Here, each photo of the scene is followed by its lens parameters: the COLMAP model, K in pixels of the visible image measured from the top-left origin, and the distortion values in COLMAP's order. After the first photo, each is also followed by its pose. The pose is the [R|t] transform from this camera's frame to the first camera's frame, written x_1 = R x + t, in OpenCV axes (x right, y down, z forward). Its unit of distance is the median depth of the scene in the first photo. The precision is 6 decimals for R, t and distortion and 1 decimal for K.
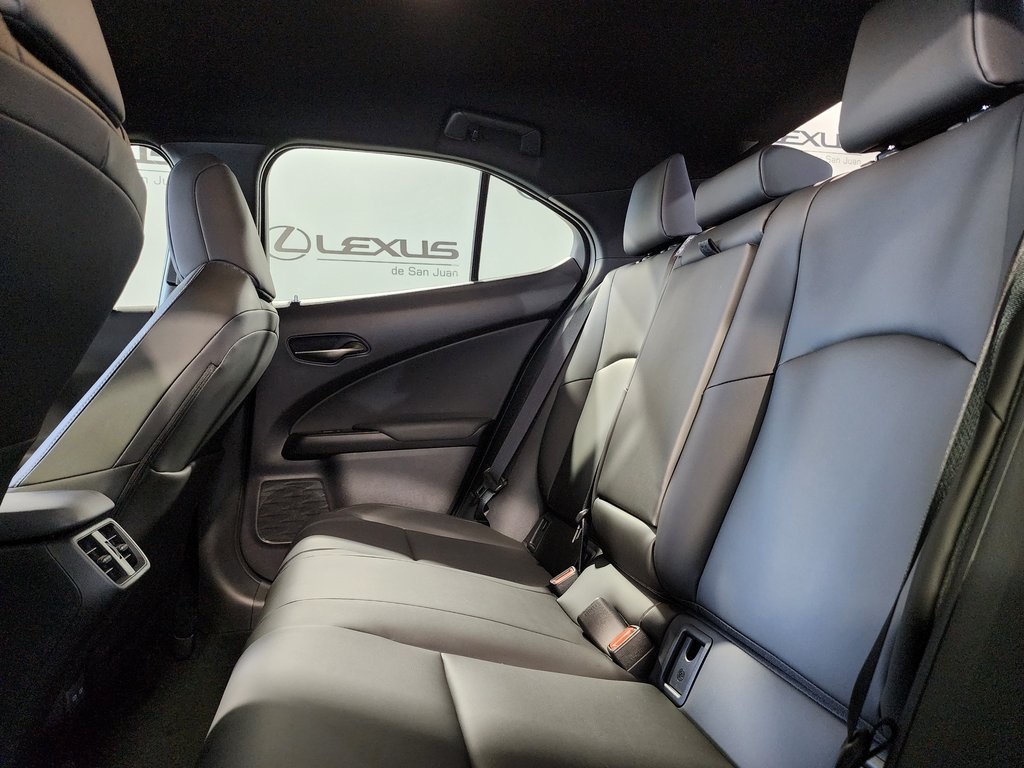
lens RADIAL K [[659.7, 0, 512.0], [0, 659.7, 384.0], [0, 0, 1]] dist [0.036673, -0.060948]
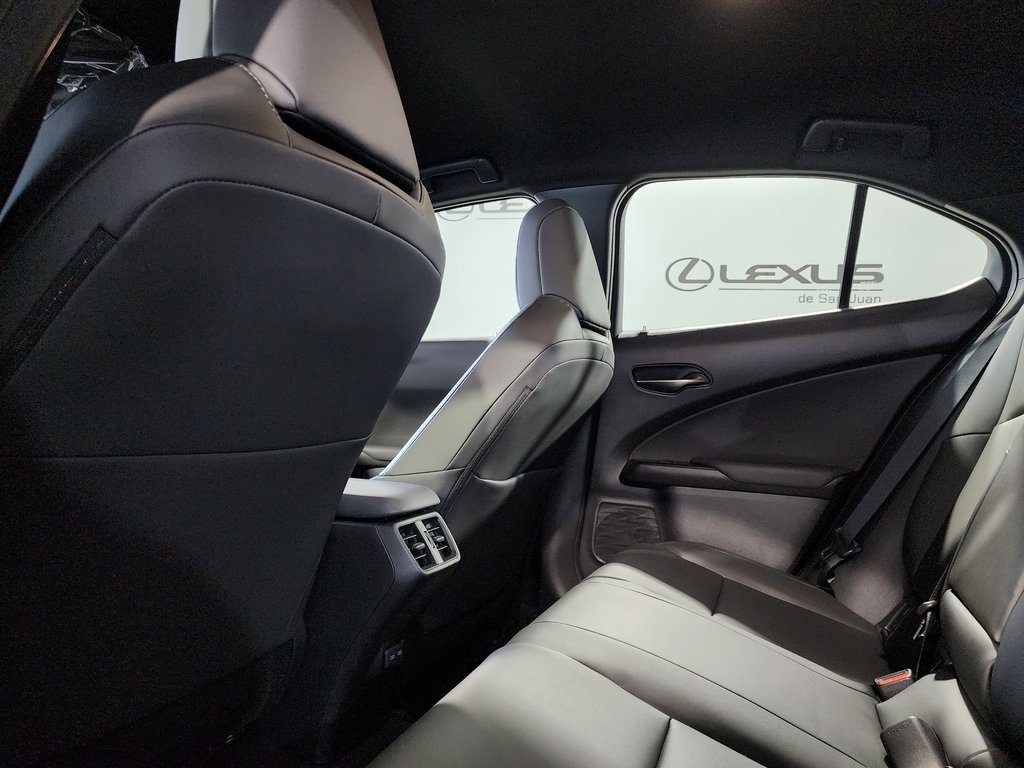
lens RADIAL K [[659.7, 0, 512.0], [0, 659.7, 384.0], [0, 0, 1]] dist [0.036673, -0.060948]
pose [[0.821891, 0.050531, -0.567399, 0.094033], [-0.075549, 0.996928, -0.020652, -0.007310], [0.564612, 0.059840, 0.823184, 0.048689]]
